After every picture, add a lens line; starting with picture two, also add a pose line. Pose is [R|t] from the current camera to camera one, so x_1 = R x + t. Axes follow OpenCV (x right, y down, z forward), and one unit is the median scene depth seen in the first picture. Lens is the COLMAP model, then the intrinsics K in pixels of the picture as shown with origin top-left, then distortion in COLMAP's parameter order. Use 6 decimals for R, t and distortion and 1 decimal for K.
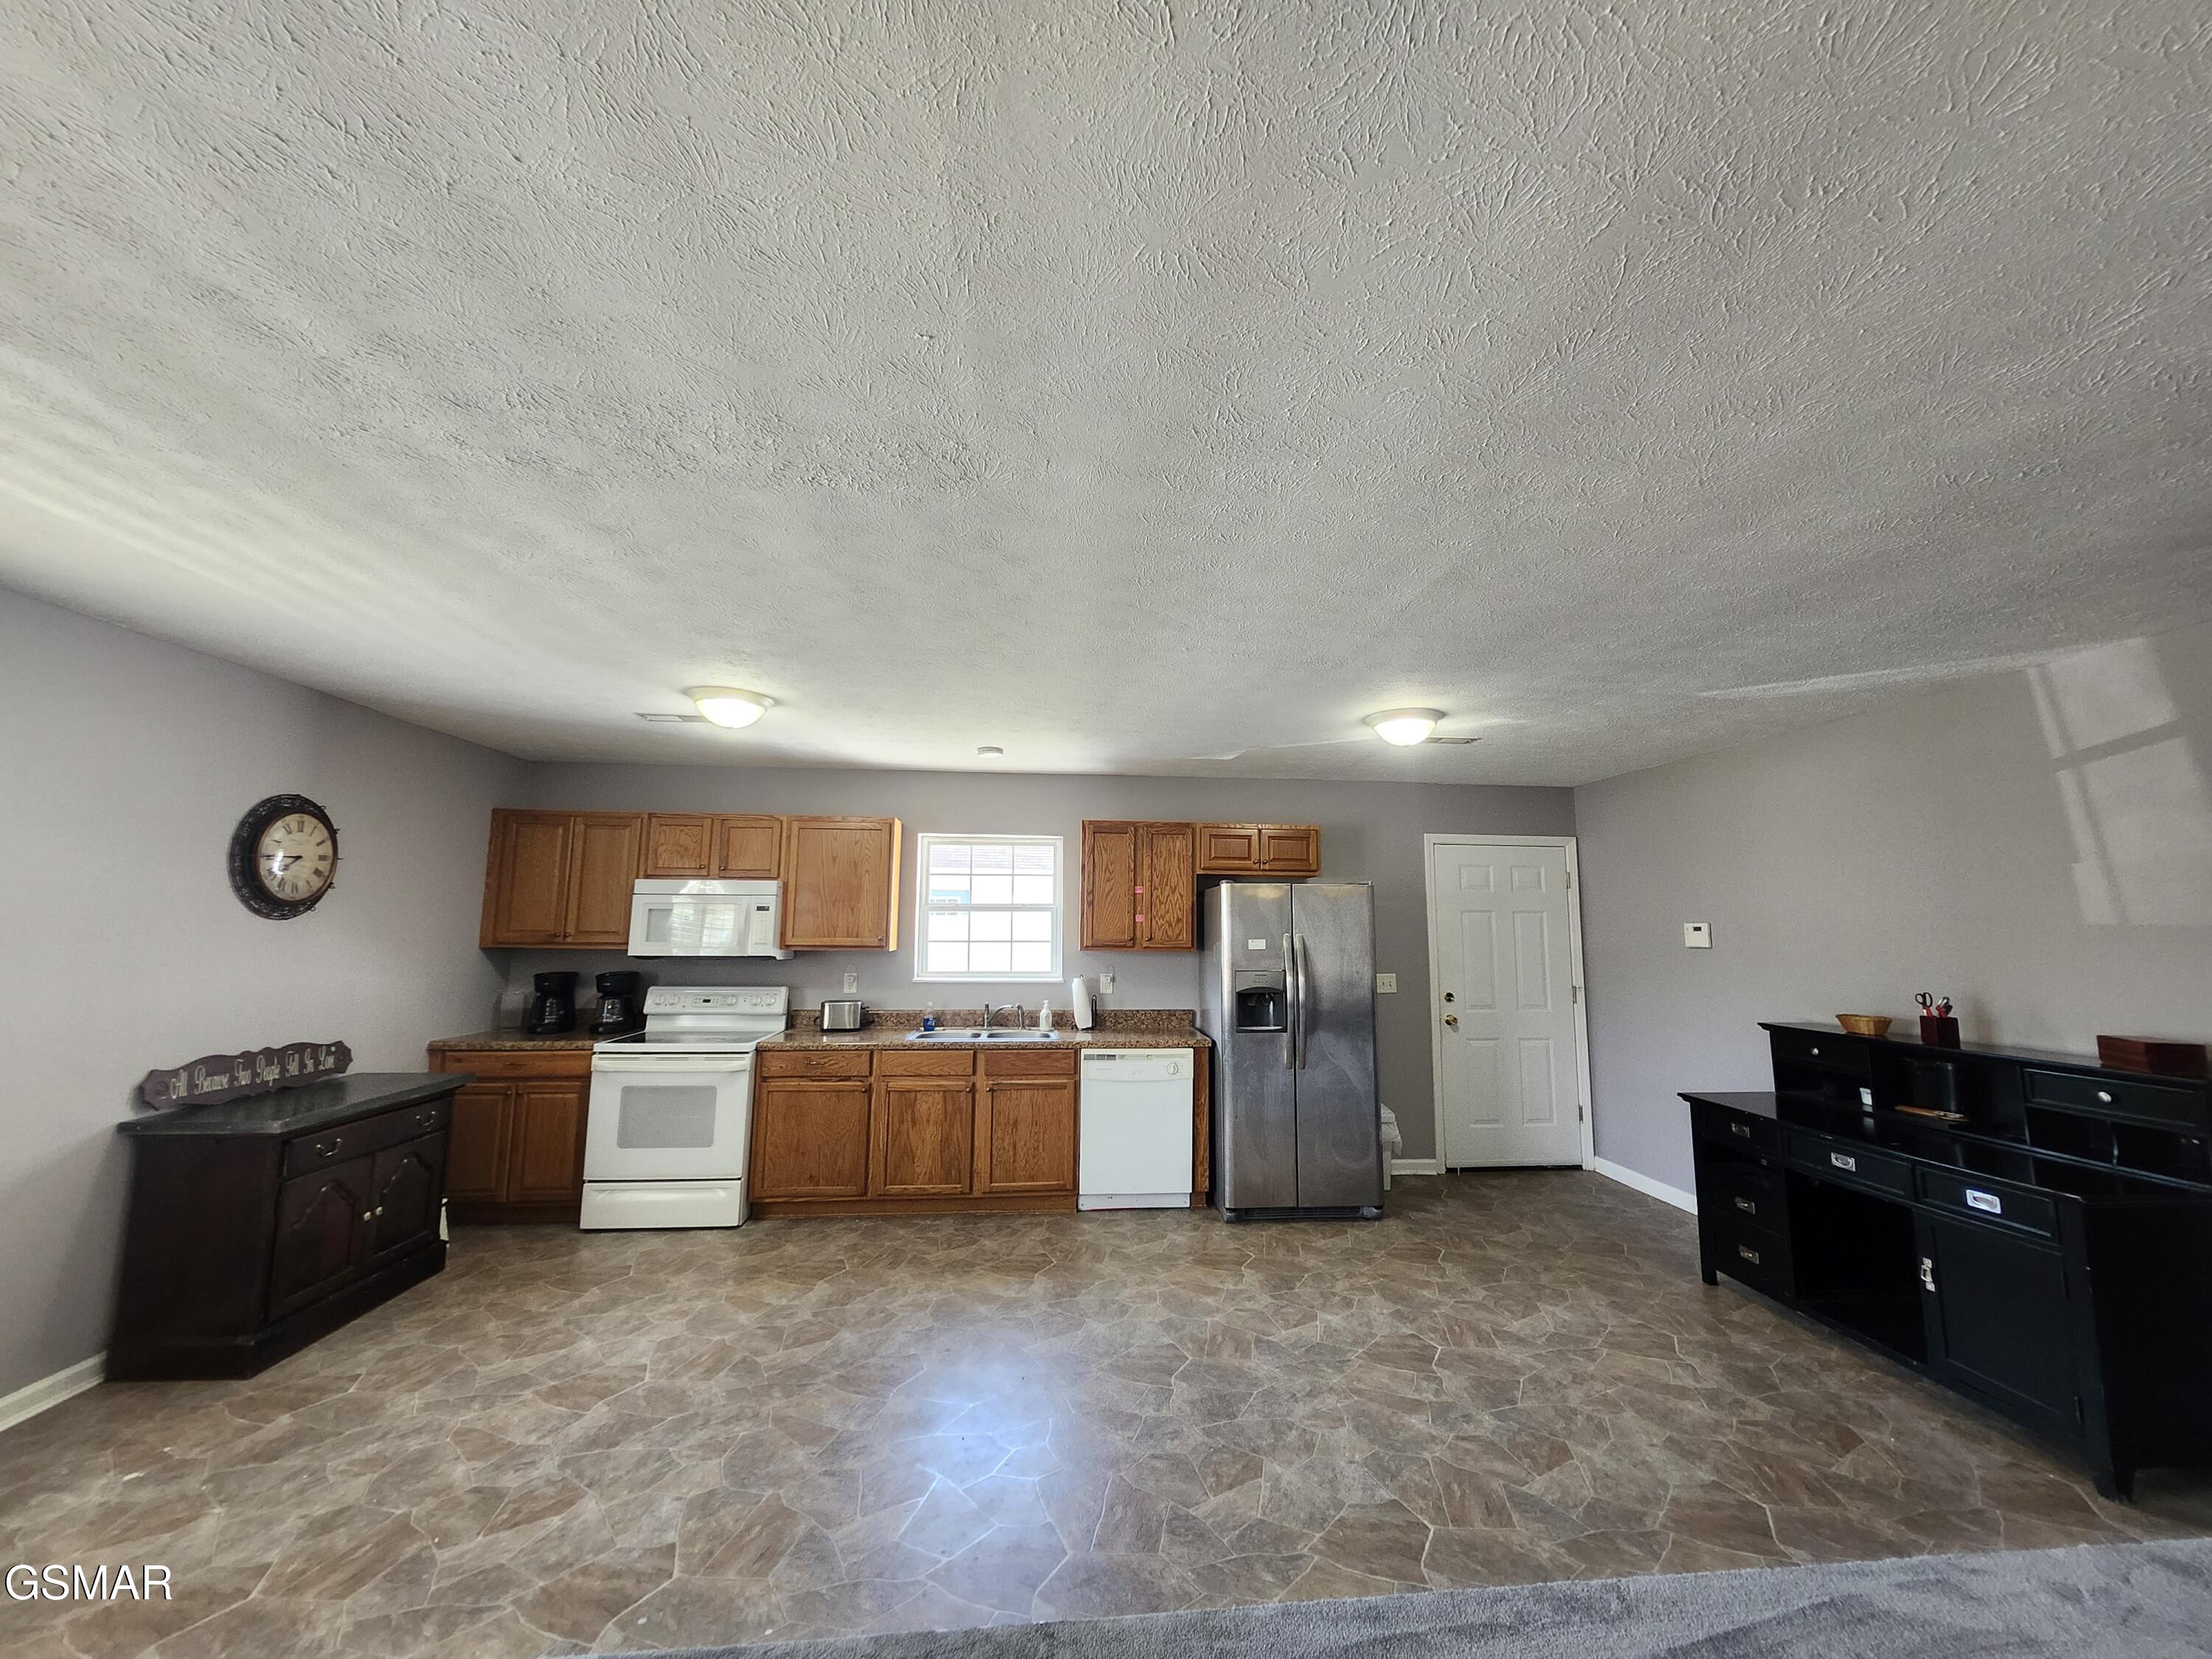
lens RADIAL K [[863.1, 0, 1121.9], [0, 863.1, 824.0], [0, 0, 1]] dist [-0.000603, -0.001165]
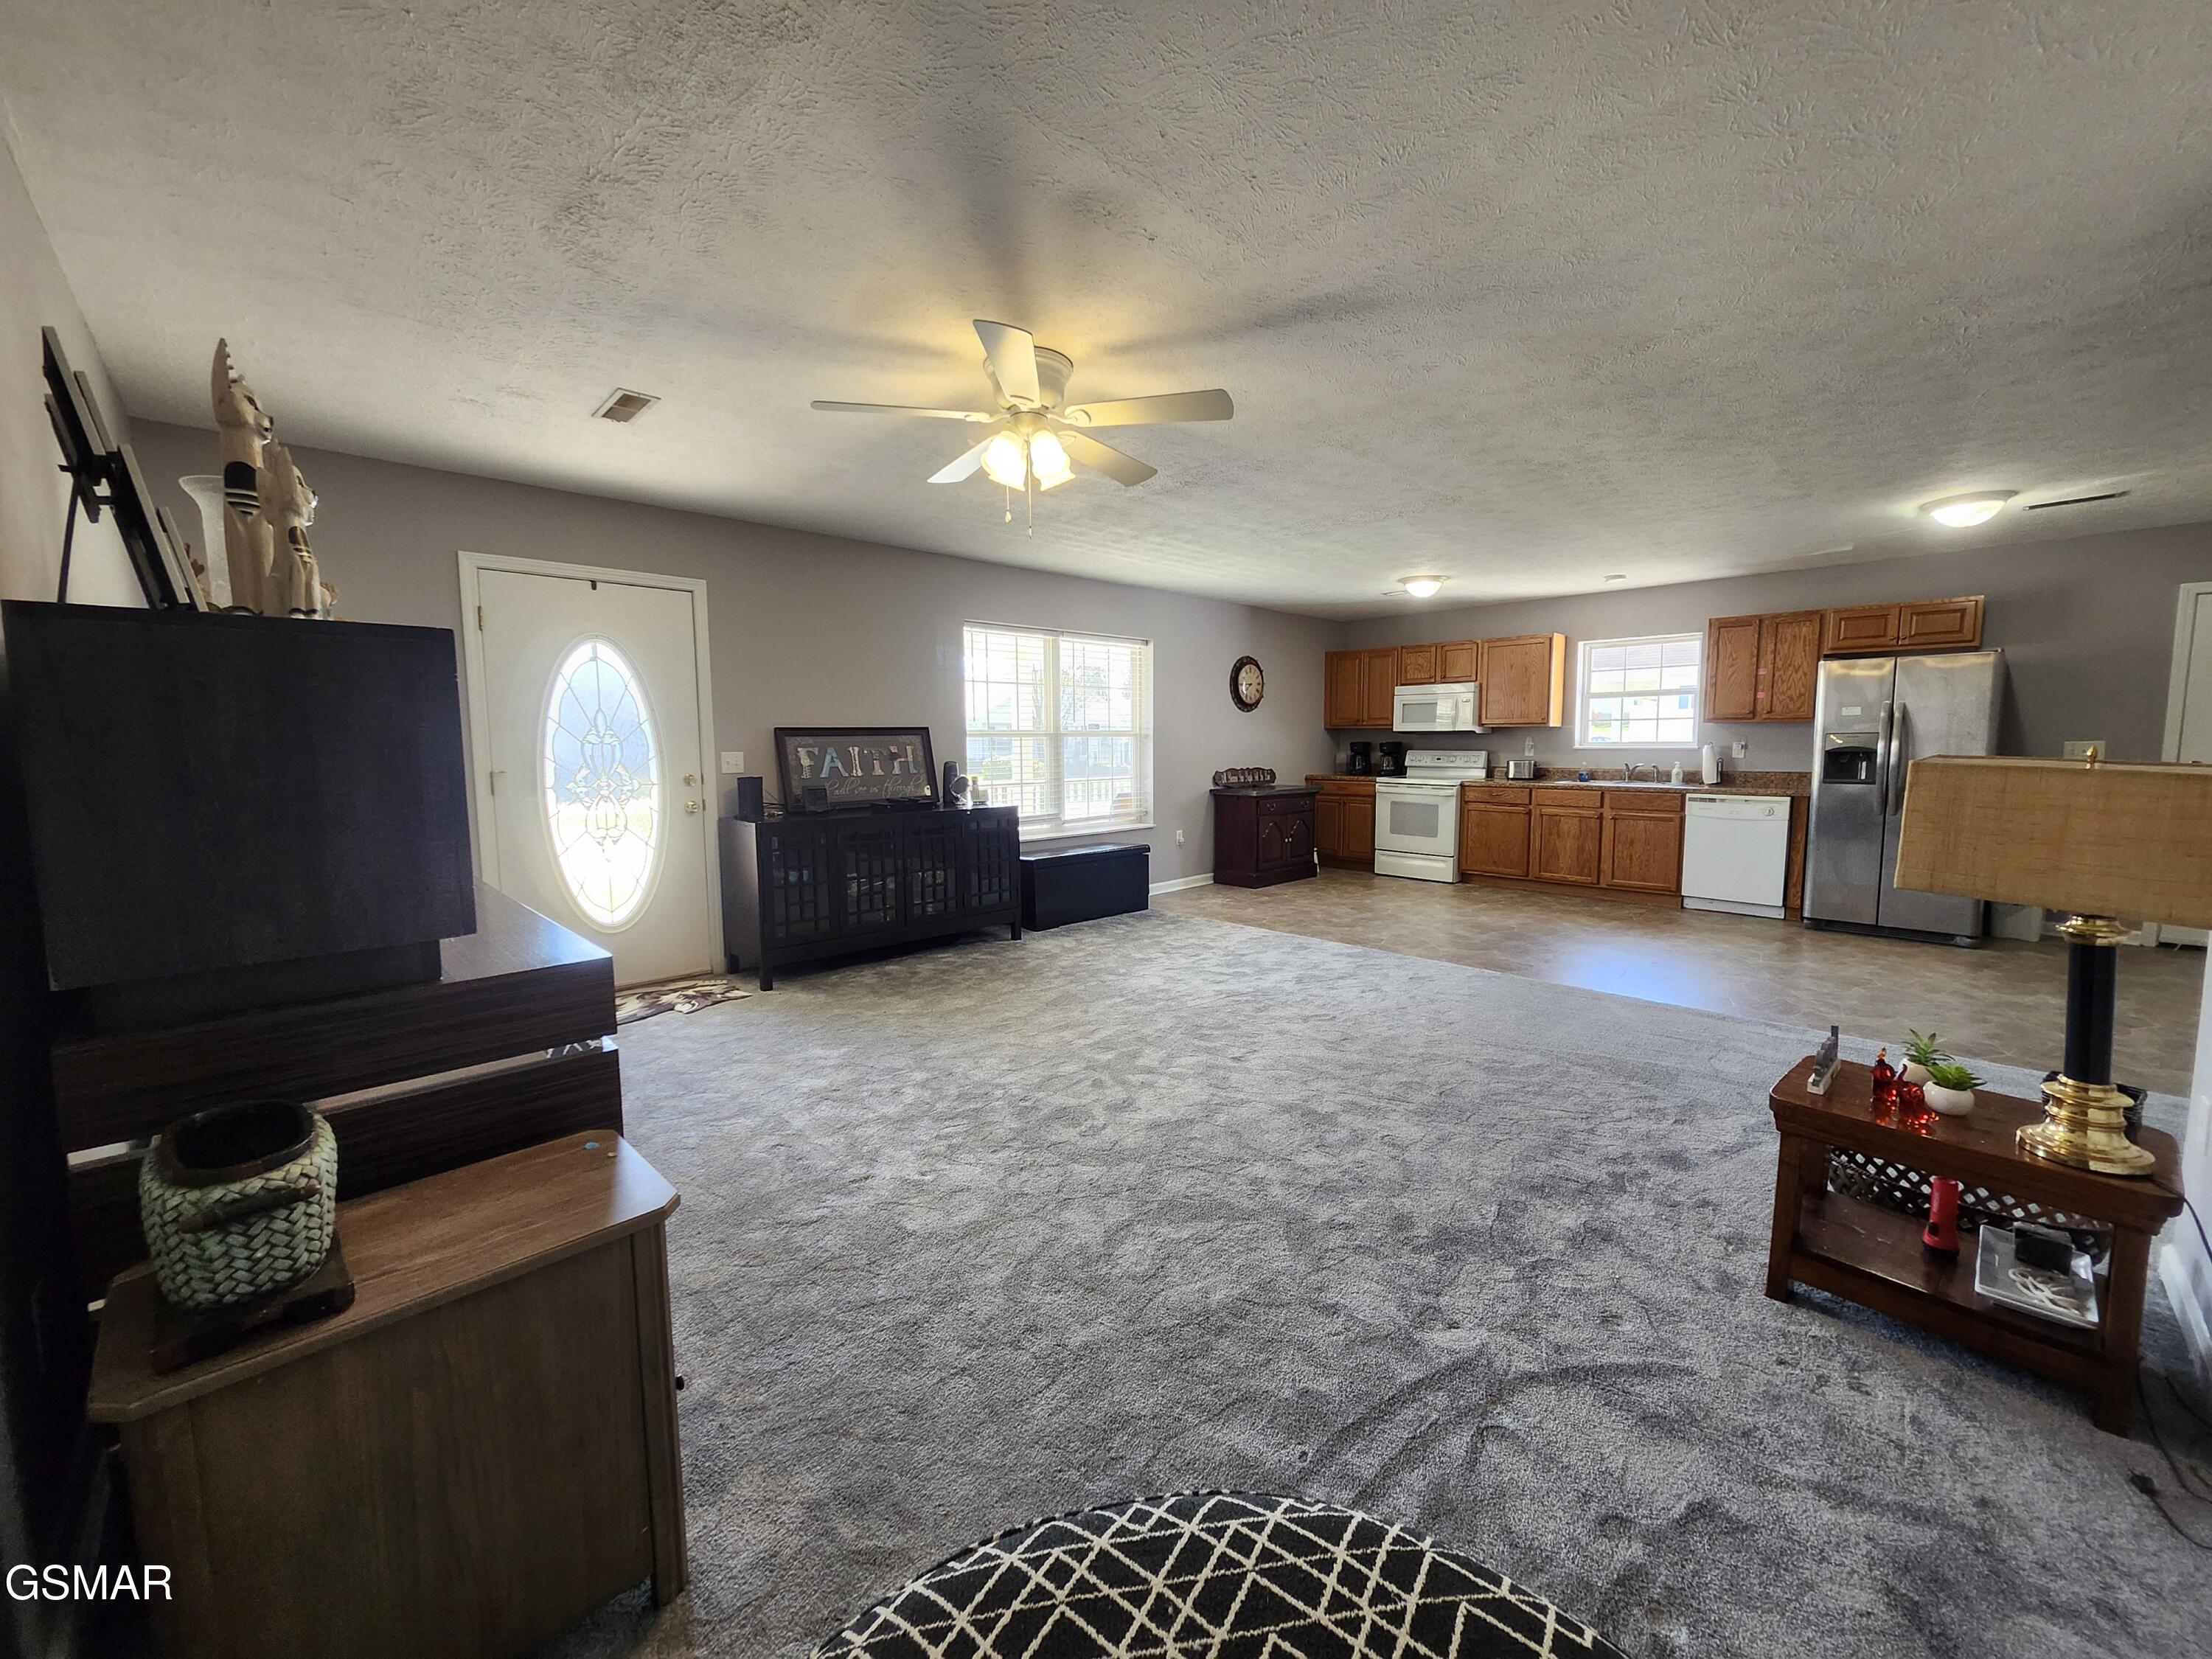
lens RADIAL K [[863.1, 0, 1128.5], [0, 863.1, 824.8], [0, 0, 1]] dist [-0.000603, -0.001165]
pose [[0.632205, 0.065706, -0.772010, 0.480047], [0.103386, 0.980334, 0.168100, -0.010566], [0.767873, -0.186088, 0.612979, -0.550882]]
